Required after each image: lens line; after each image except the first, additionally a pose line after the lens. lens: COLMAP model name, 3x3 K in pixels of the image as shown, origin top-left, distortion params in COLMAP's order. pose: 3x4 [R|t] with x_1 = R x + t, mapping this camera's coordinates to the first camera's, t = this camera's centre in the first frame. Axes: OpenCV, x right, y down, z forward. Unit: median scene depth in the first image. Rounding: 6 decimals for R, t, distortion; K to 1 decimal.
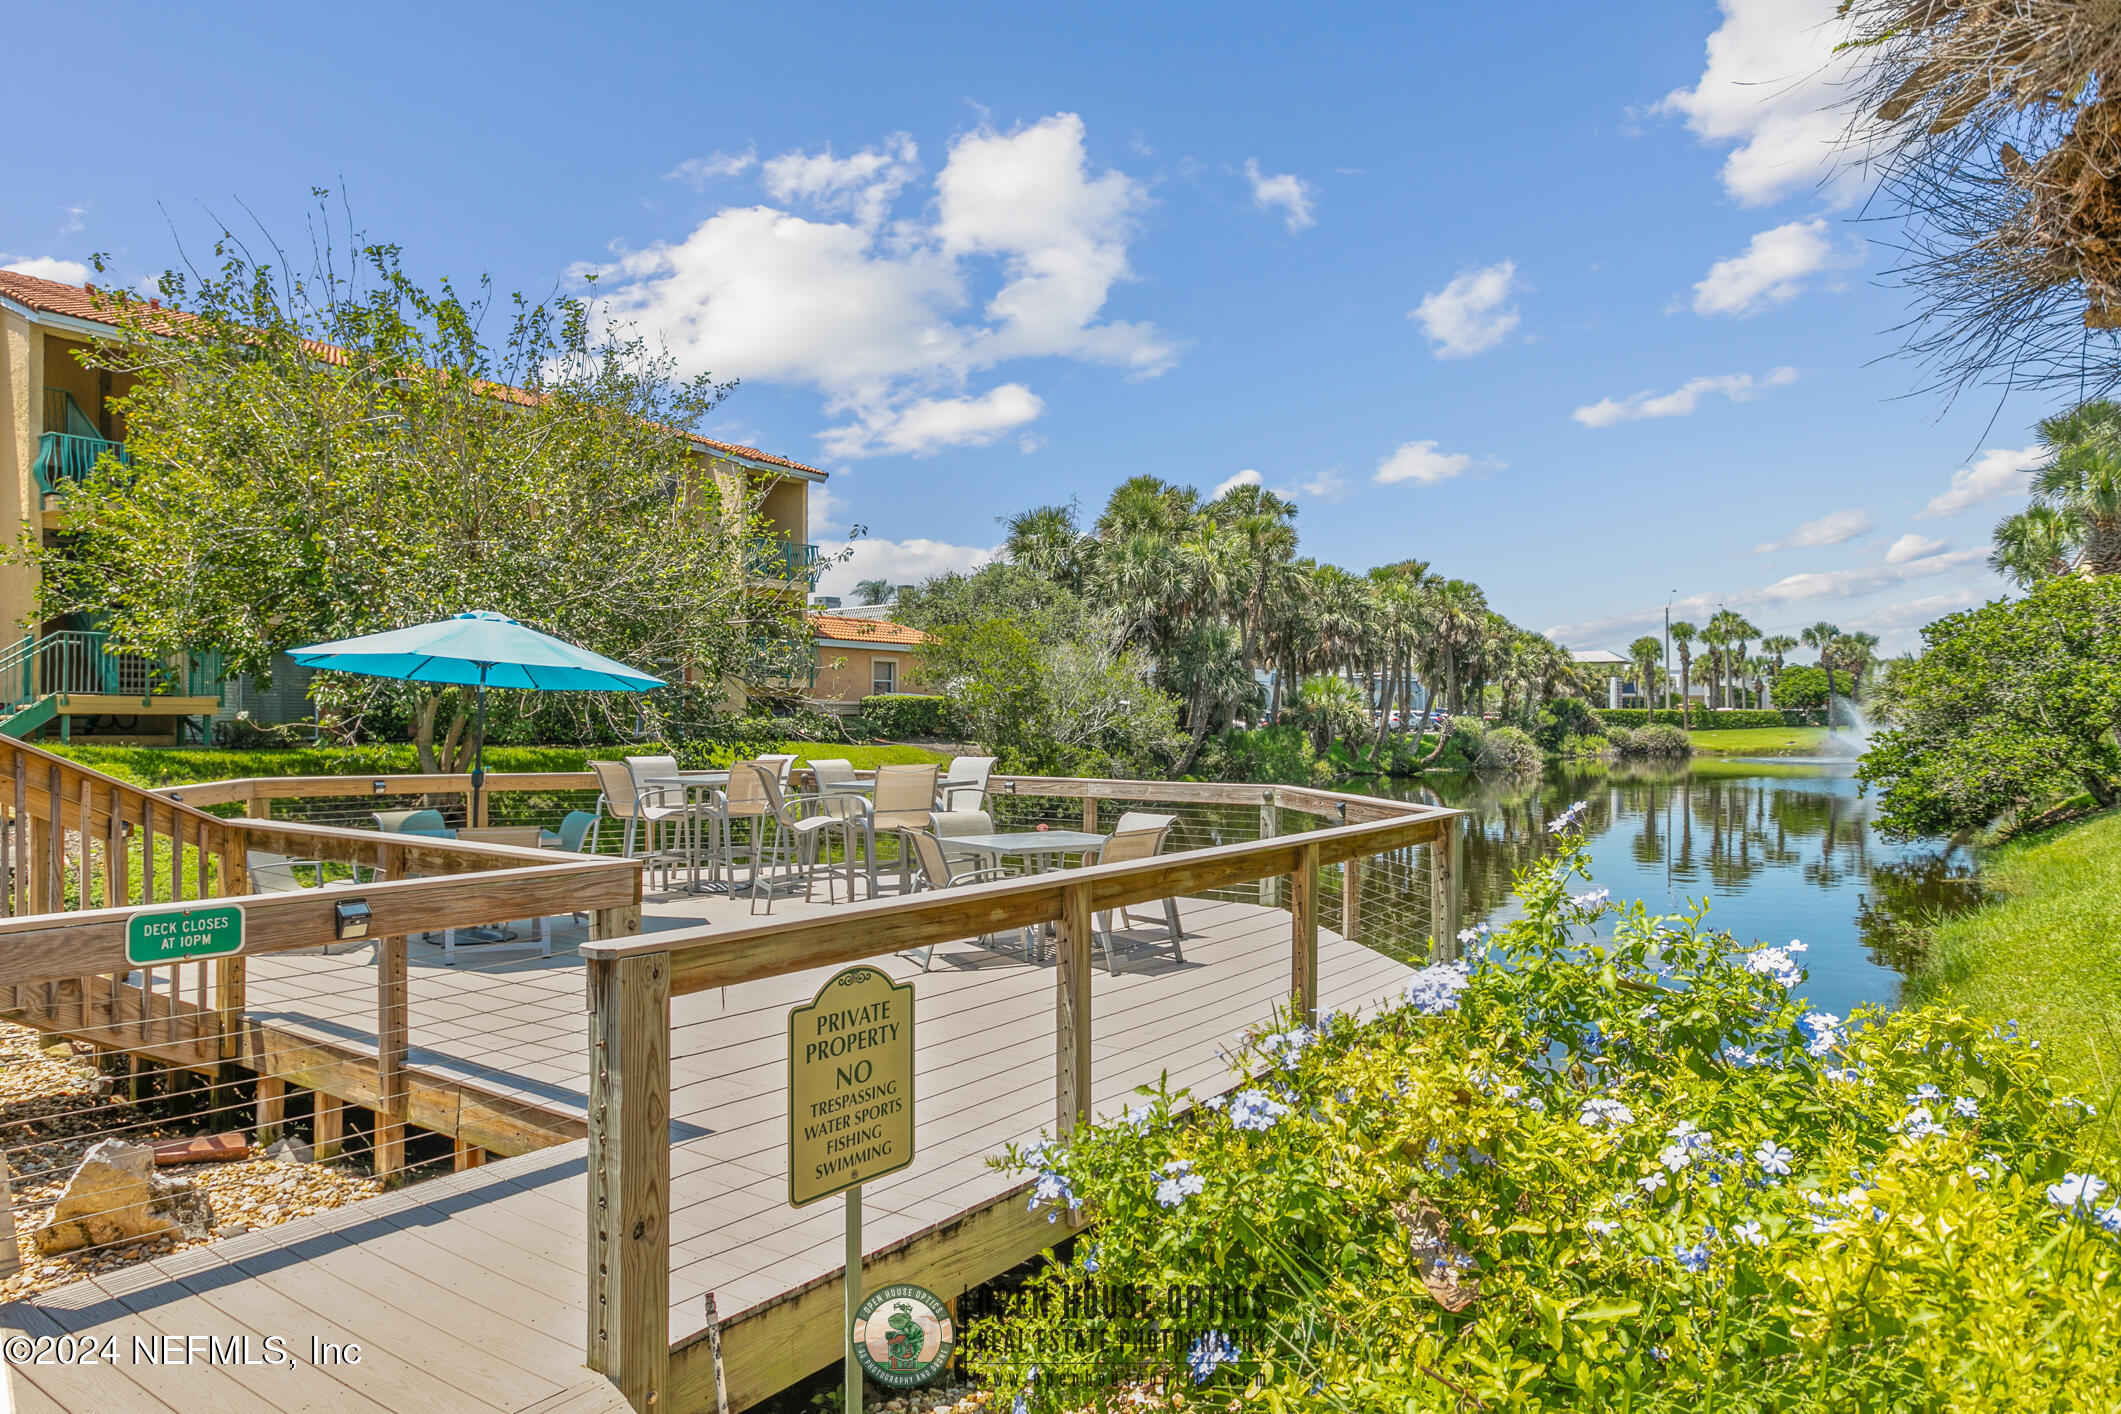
lens RADIAL K [[1264.6, 0, 1051.4], [0, 1264.6, 710.8], [0, 0, 1]] dist [0.003863, 0.001271]
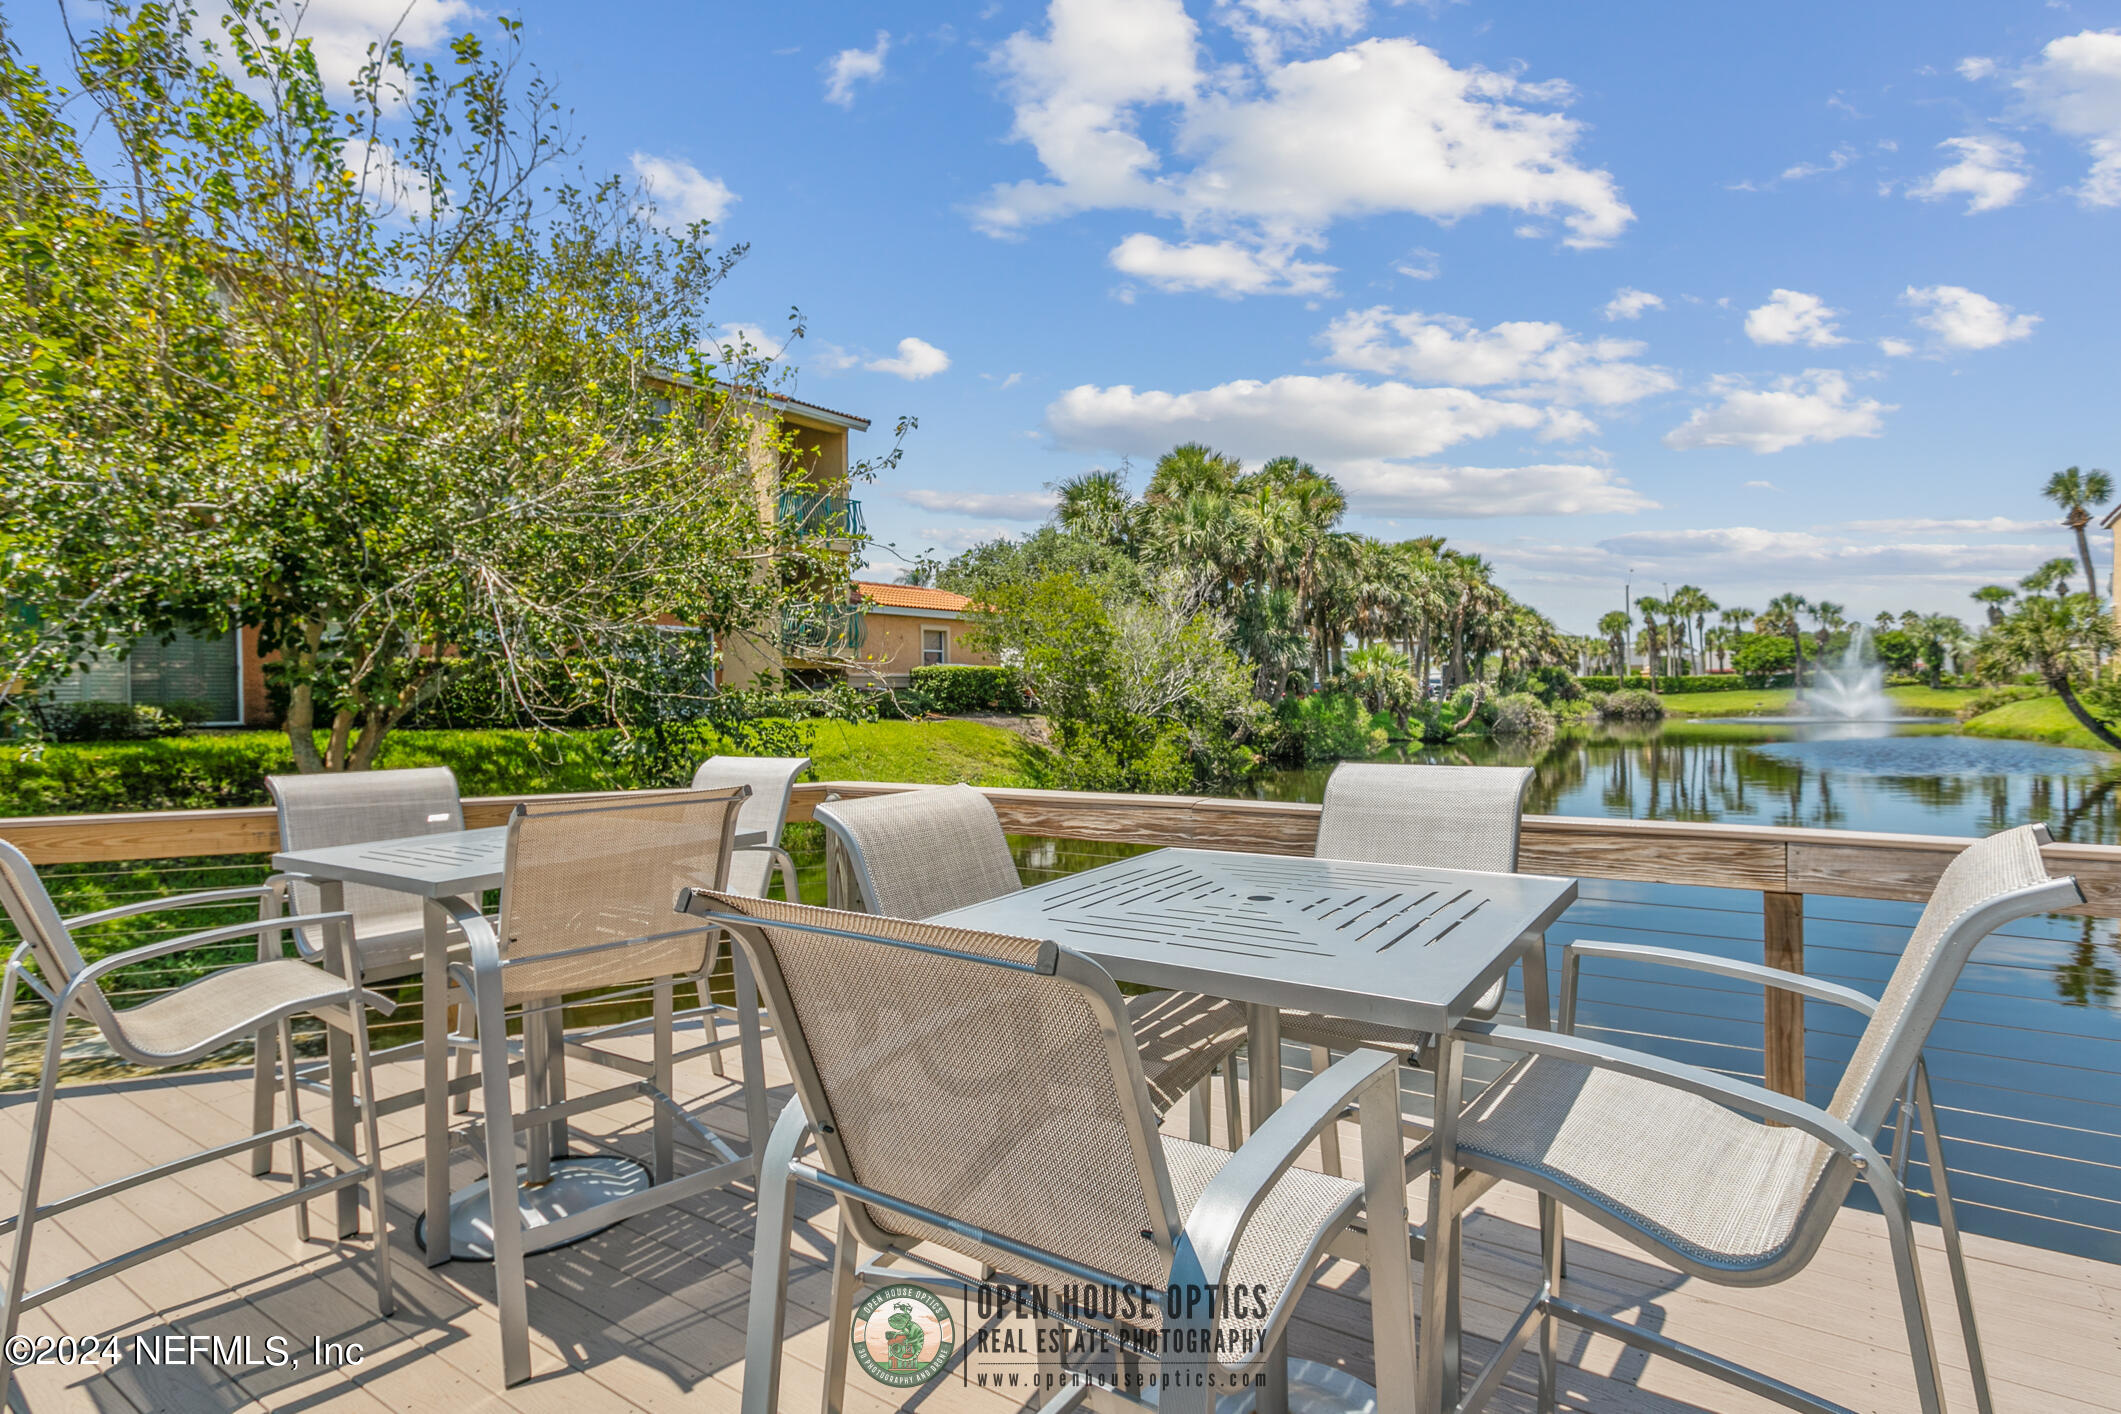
lens RADIAL K [[1031.8, 0, 1050.2], [0, 1031.8, 695.9], [0, 0, 1]] dist [-0.004877, 0.000313]
pose [[0.999829, -0.016832, -0.007625, -0.029703], [0.016874, 0.999842, 0.005553, 0.004542], [0.007531, -0.005681, 0.999956, 0.168782]]
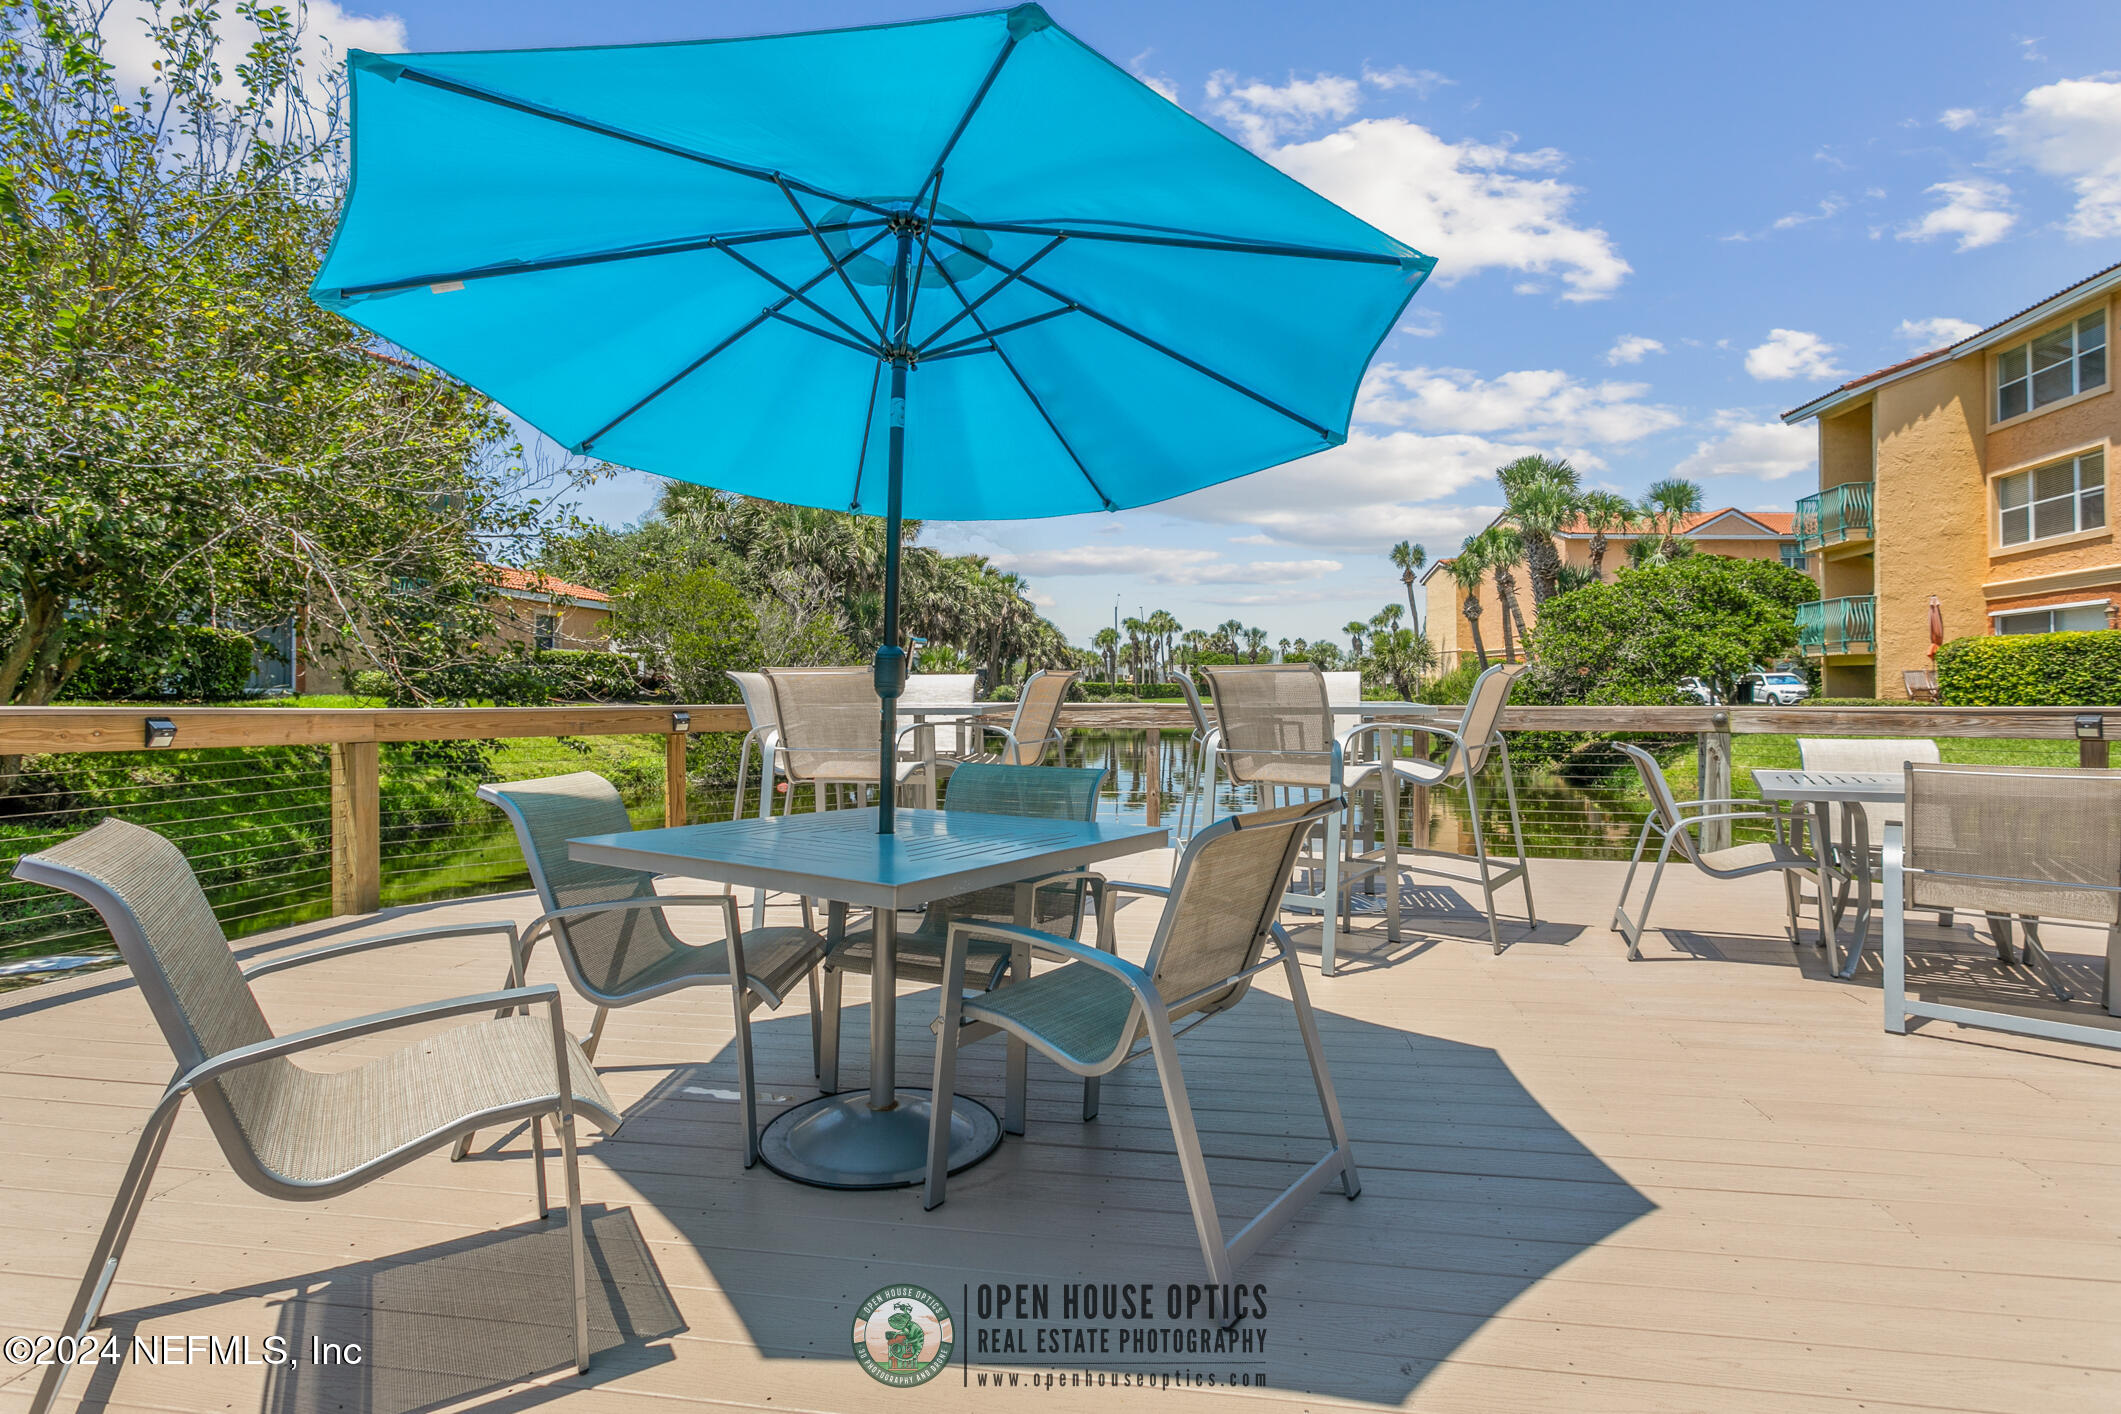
lens RADIAL K [[1031.8, 0, 1038.0], [0, 1031.8, 706.2], [0, 0, 1]] dist [-0.004877, 0.000313]
pose [[0.902799, -0.005769, 0.430024, -0.092627], [-0.001026, 0.999878, 0.015568, 0.010194], [-0.430061, -0.014496, 0.902683, 0.120653]]
